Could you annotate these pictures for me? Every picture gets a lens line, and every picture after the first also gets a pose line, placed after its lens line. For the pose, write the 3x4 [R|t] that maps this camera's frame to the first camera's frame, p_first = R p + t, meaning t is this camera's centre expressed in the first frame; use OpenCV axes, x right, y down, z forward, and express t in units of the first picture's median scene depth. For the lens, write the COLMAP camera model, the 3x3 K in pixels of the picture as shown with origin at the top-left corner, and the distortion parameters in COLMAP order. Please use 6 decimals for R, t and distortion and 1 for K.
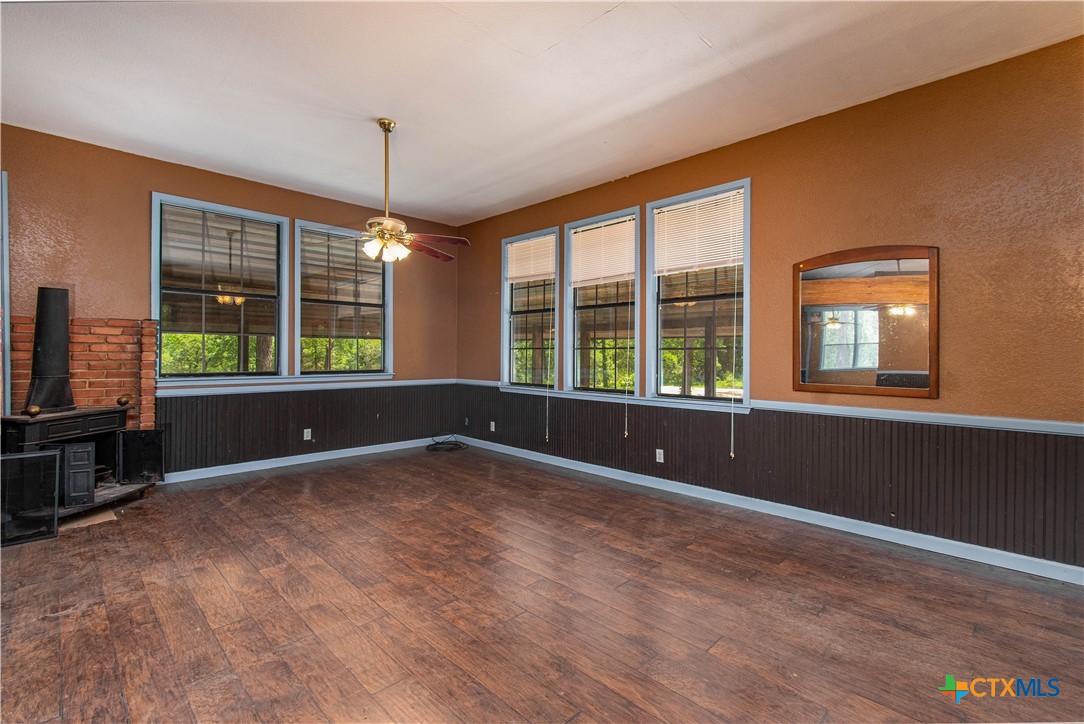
lens RADIAL K [[491.7, 0, 549.2], [0, 491.7, 357.3], [0, 0, 1]] dist [0.000075, -0.000467]
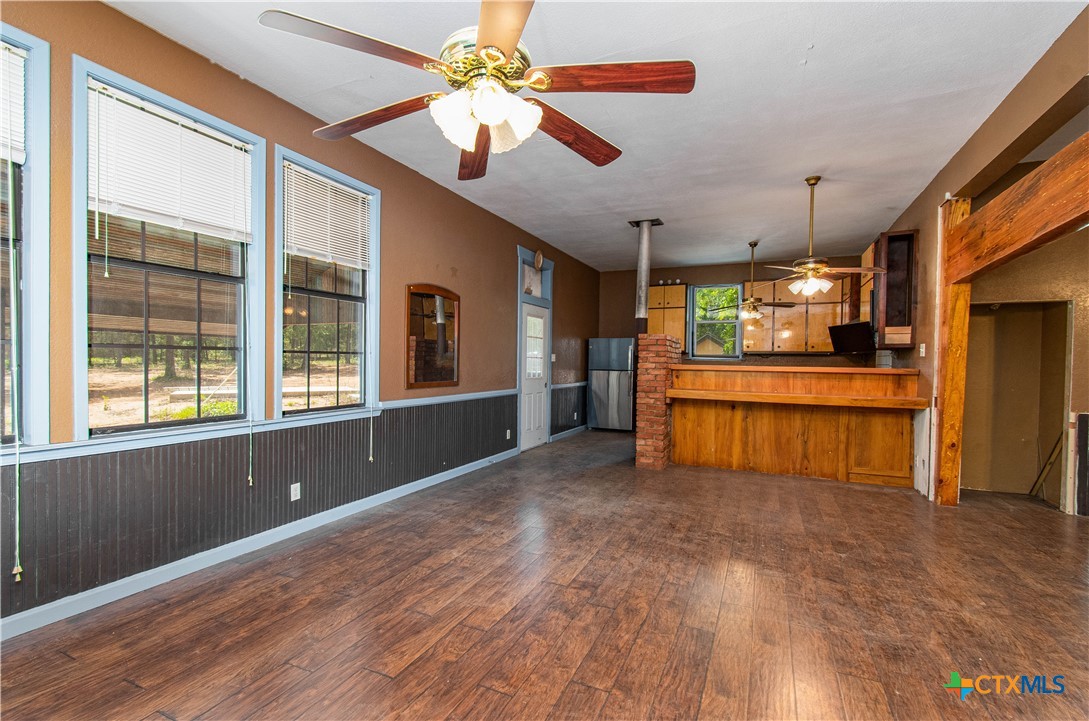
lens RADIAL K [[490.0, 0, 546.8], [0, 490.0, 372.7], [0, 0, 1]] dist [0.001619, -0.001171]
pose [[-0.347517, -0.032754, 0.937101, -0.789363], [-0.009038, 0.999460, 0.031582, -0.014984], [-0.937630, 0.002505, -0.347625, 1.148565]]
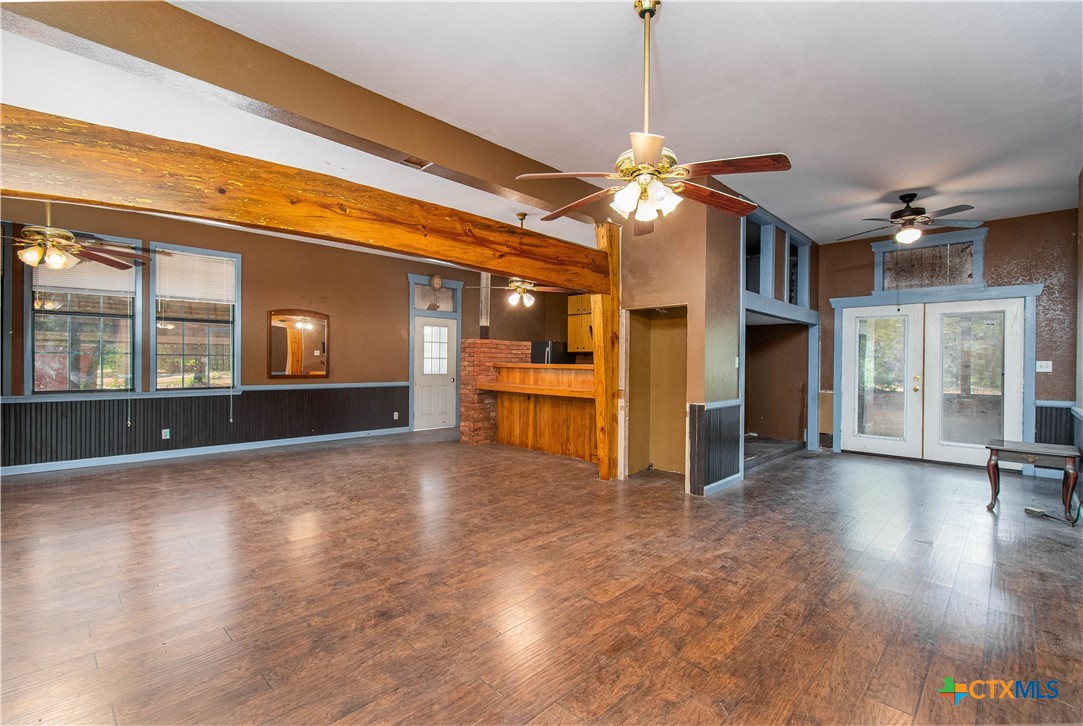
lens RADIAL K [[491.3, 0, 561.6], [0, 491.3, 368.3], [0, 0, 1]] dist [0.000075, -0.000467]
pose [[-0.027467, -0.021249, 0.999397, -1.468823], [-0.005699, 0.999761, 0.021100, -0.018271], [-0.999606, -0.005116, -0.027582, -0.062658]]
